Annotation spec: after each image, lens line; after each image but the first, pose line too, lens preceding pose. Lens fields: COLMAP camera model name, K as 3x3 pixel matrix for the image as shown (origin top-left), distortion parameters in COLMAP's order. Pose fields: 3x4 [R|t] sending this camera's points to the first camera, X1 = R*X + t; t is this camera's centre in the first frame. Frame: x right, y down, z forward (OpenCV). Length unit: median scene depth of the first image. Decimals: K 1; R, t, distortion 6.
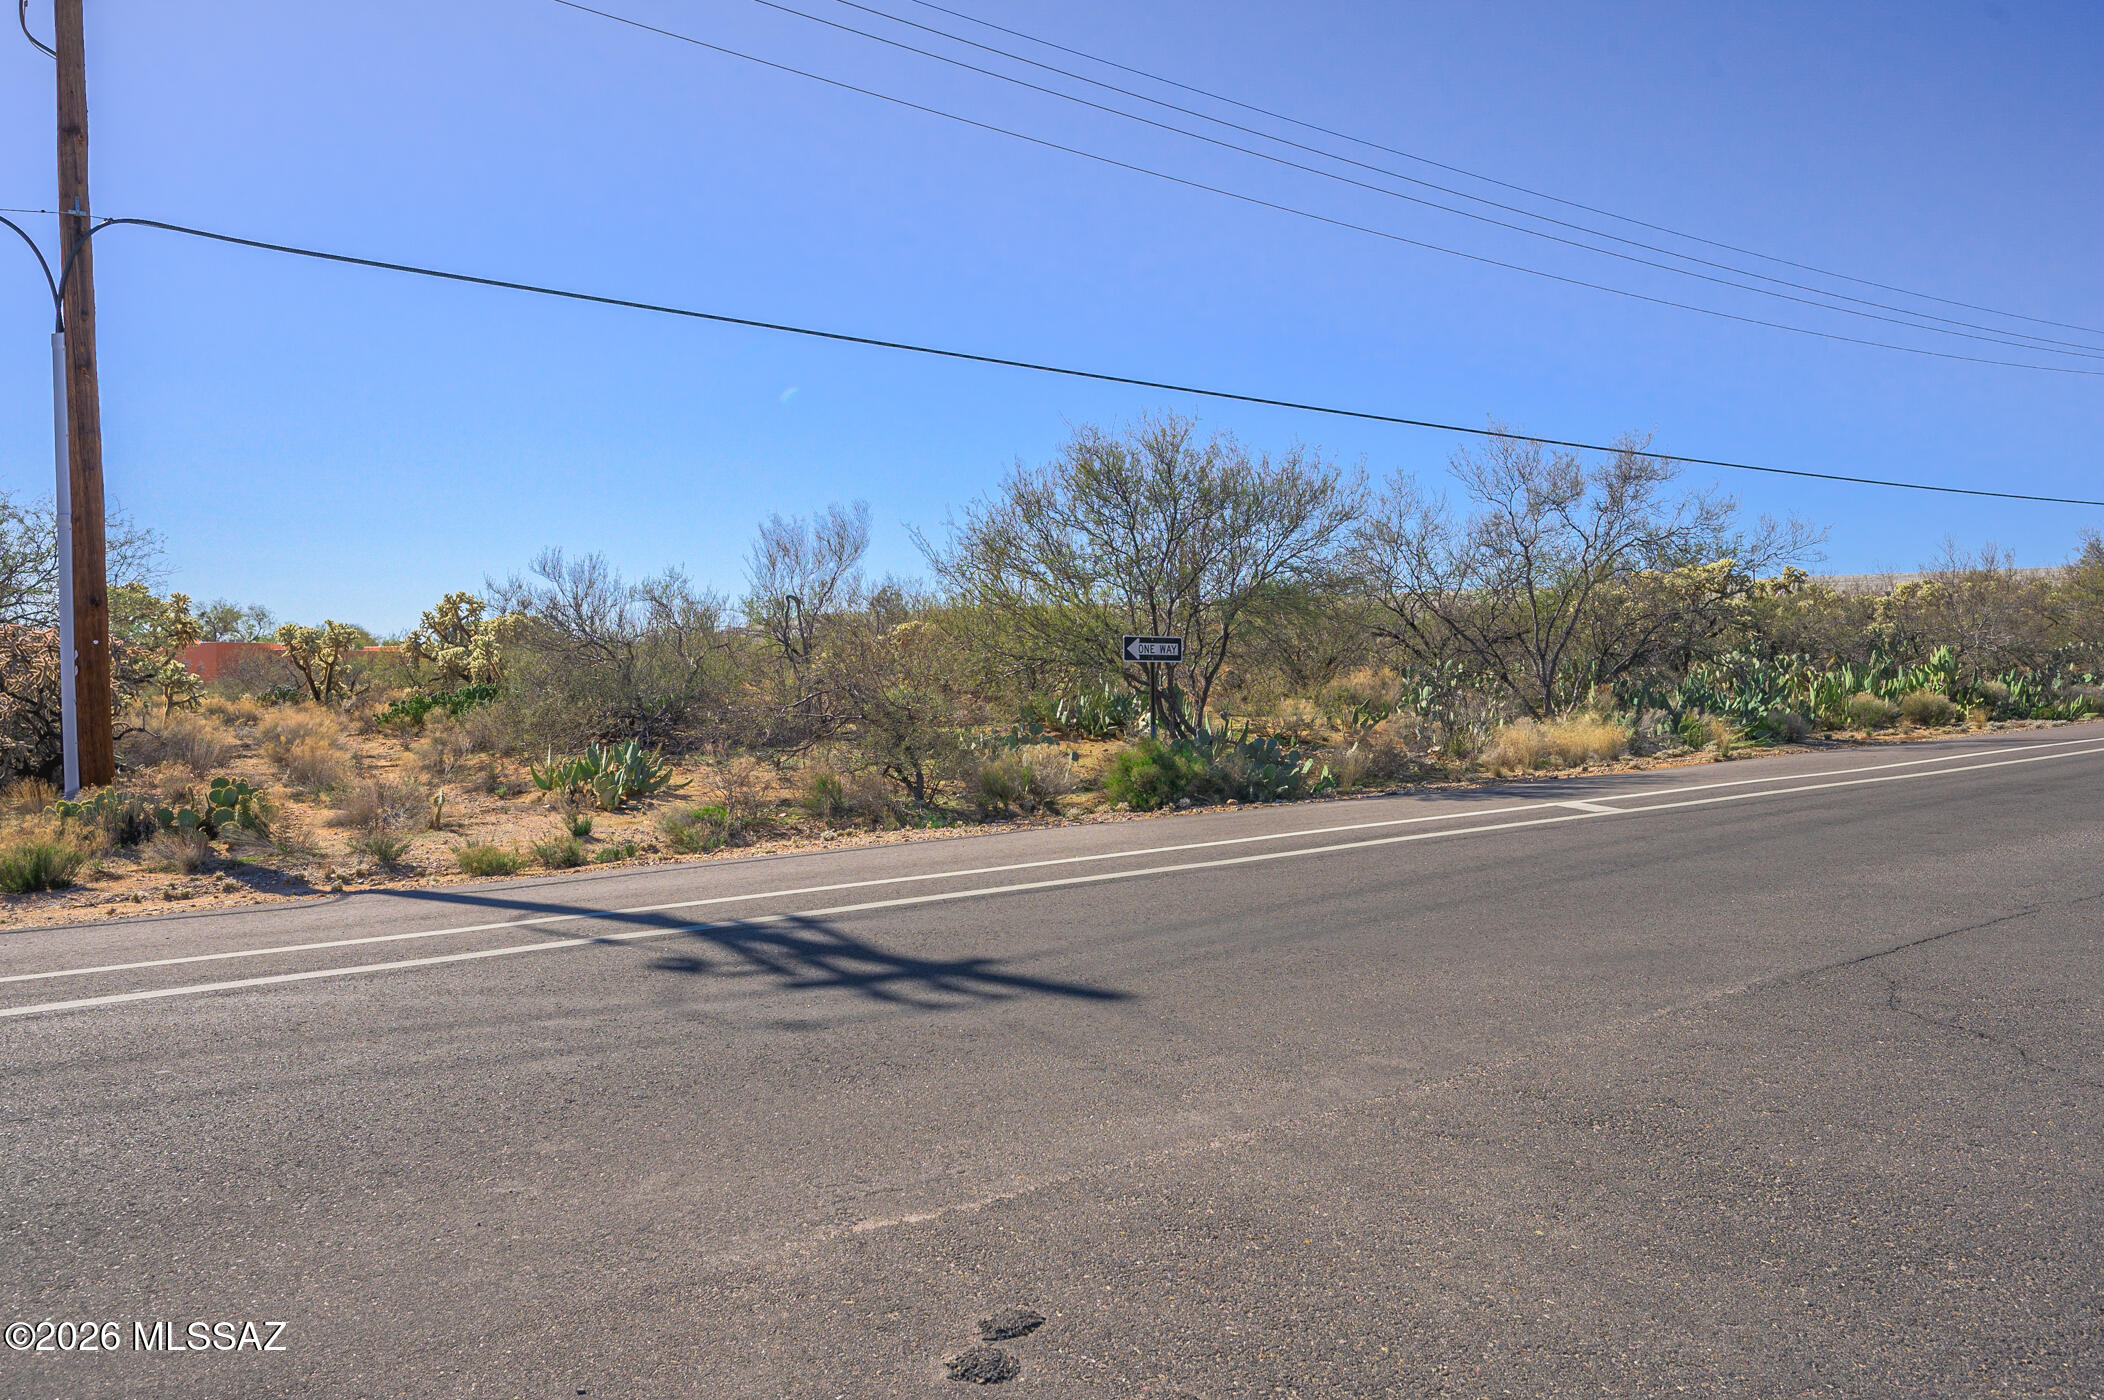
lens RADIAL K [[1413.3, 0, 1052.0], [0, 1413.3, 700.0], [0, 0, 1]] dist [-0.001950, -0.001645]
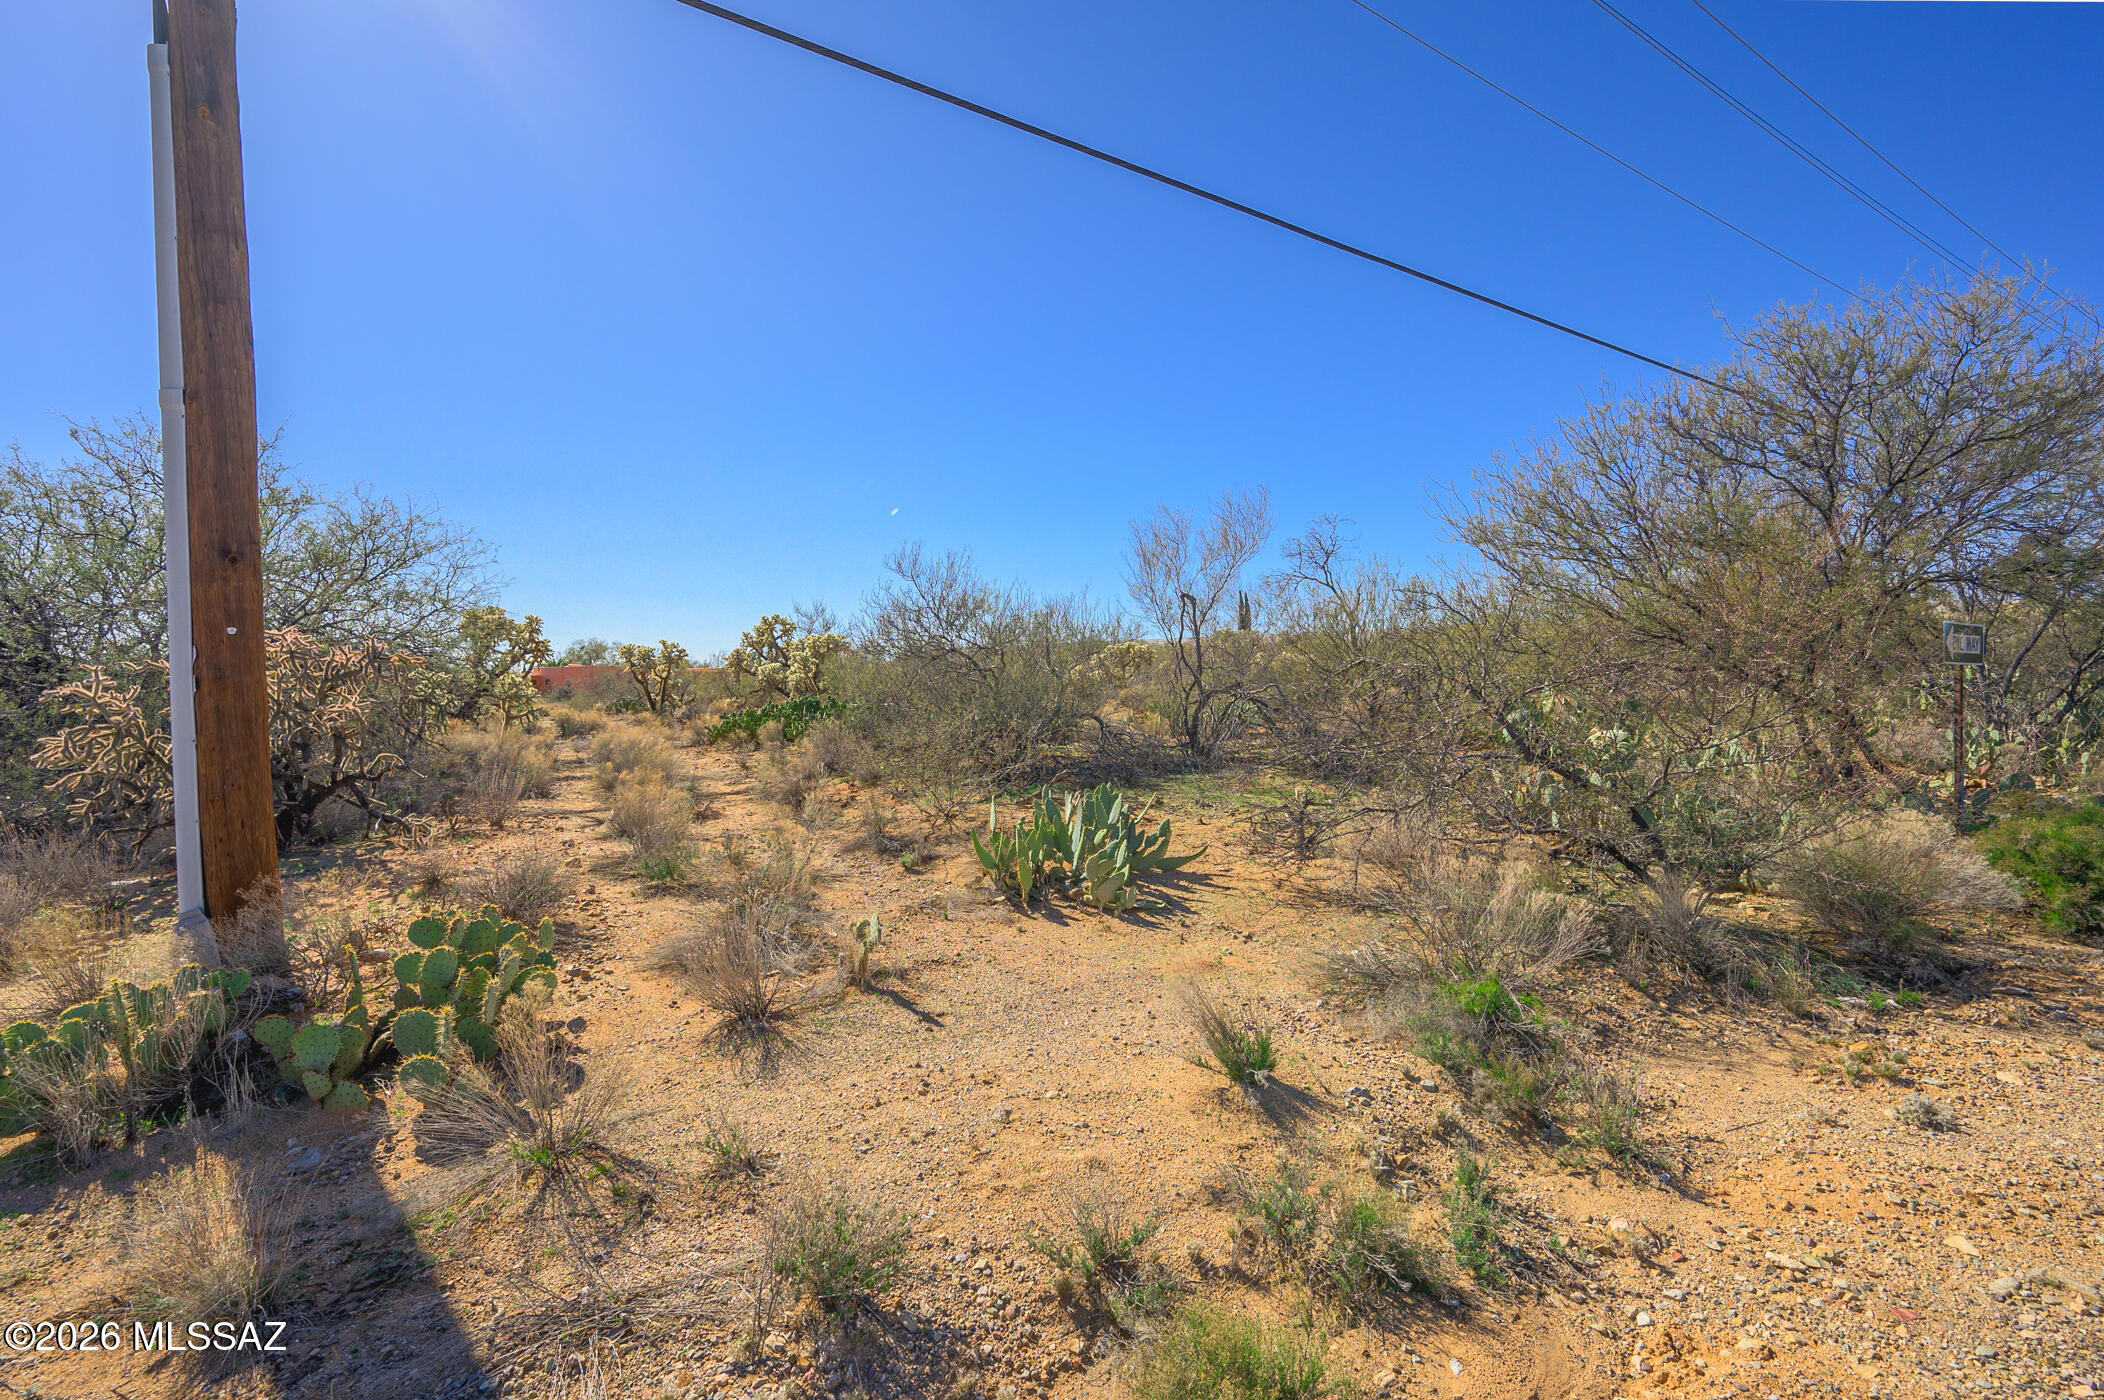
lens RADIAL K [[892.9, 0, 1052.0], [0, 892.9, 700.0], [0, 0, 1]] dist [-0.000192, -0.000140]
pose [[0.998006, -0.002749, -0.063060, -0.164425], [0.002639, 0.999995, -0.001827, -0.006349], [0.063064, 0.001657, 0.998008, 0.322567]]
